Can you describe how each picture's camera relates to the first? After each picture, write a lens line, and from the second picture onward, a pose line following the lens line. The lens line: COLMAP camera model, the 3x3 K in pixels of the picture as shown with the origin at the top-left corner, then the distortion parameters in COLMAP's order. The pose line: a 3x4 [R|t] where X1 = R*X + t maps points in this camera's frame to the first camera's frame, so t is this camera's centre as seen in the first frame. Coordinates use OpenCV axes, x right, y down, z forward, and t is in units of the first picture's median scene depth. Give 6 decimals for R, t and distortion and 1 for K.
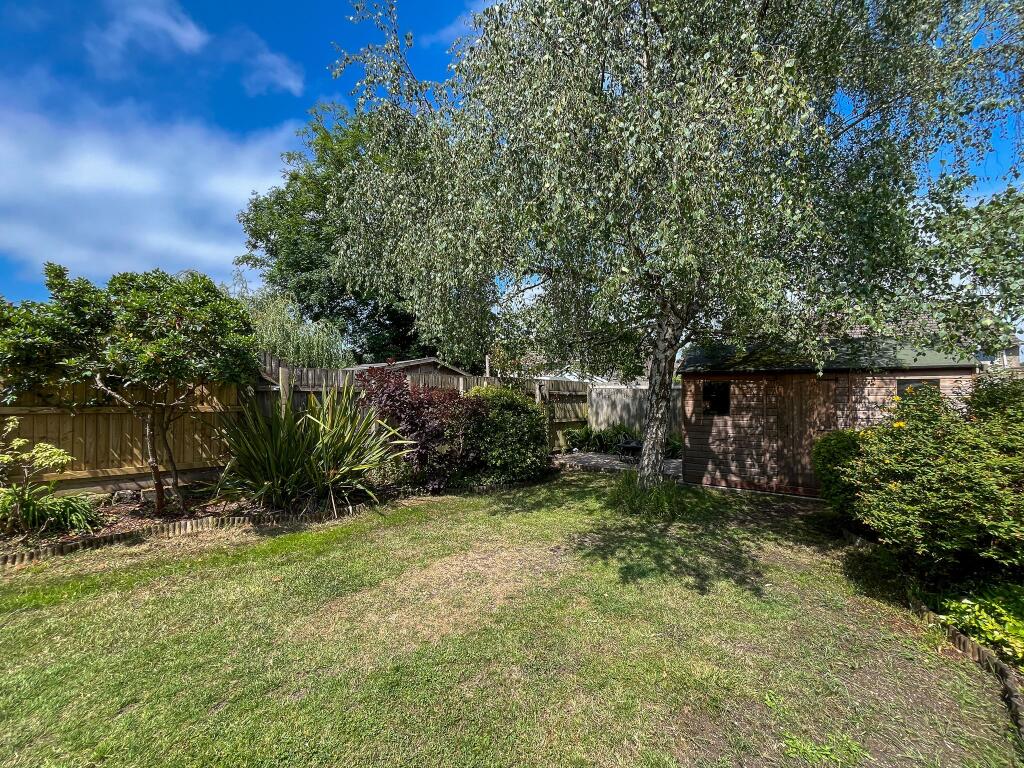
lens RADIAL K [[413.2, 0, 514.3], [0, 413.2, 382.2], [0, 0, 1]] dist [-0.003612, -0.000030]
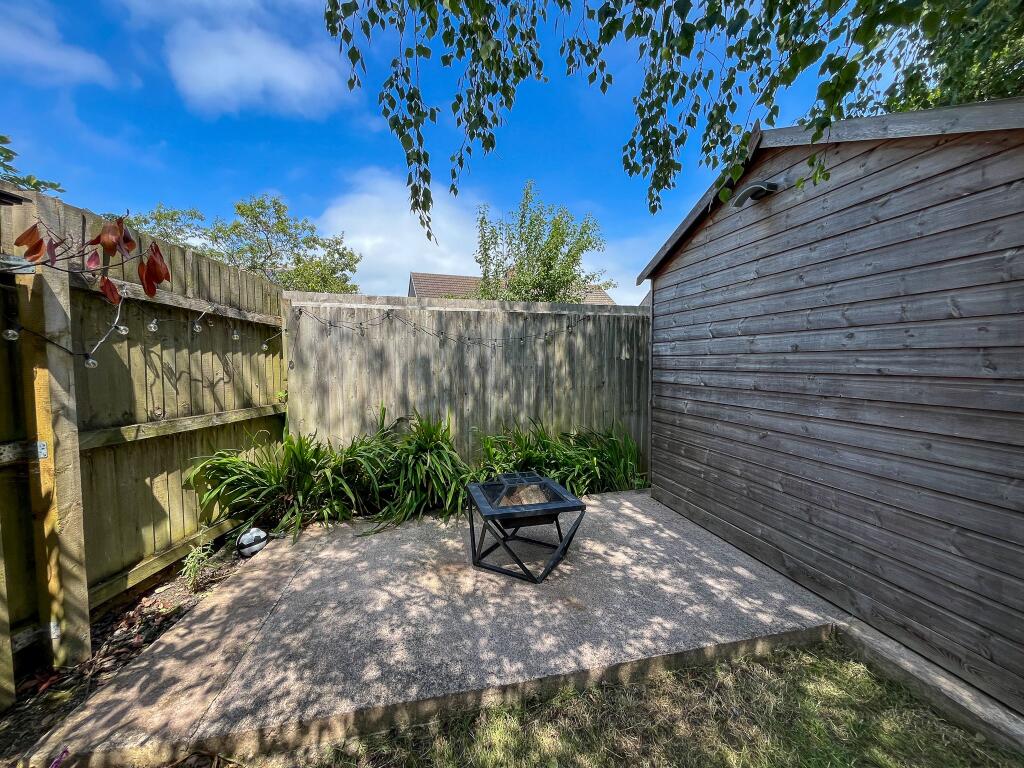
lens RADIAL K [[413.2, 0, 516.7], [0, 413.2, 390.8], [0, 0, 1]] dist [-0.003612, -0.000030]
pose [[0.687038, -0.044513, 0.725257, 0.078337], [0.003355, 0.998306, 0.058093, 0.060290], [-0.726614, -0.037480, 0.686023, 0.695505]]
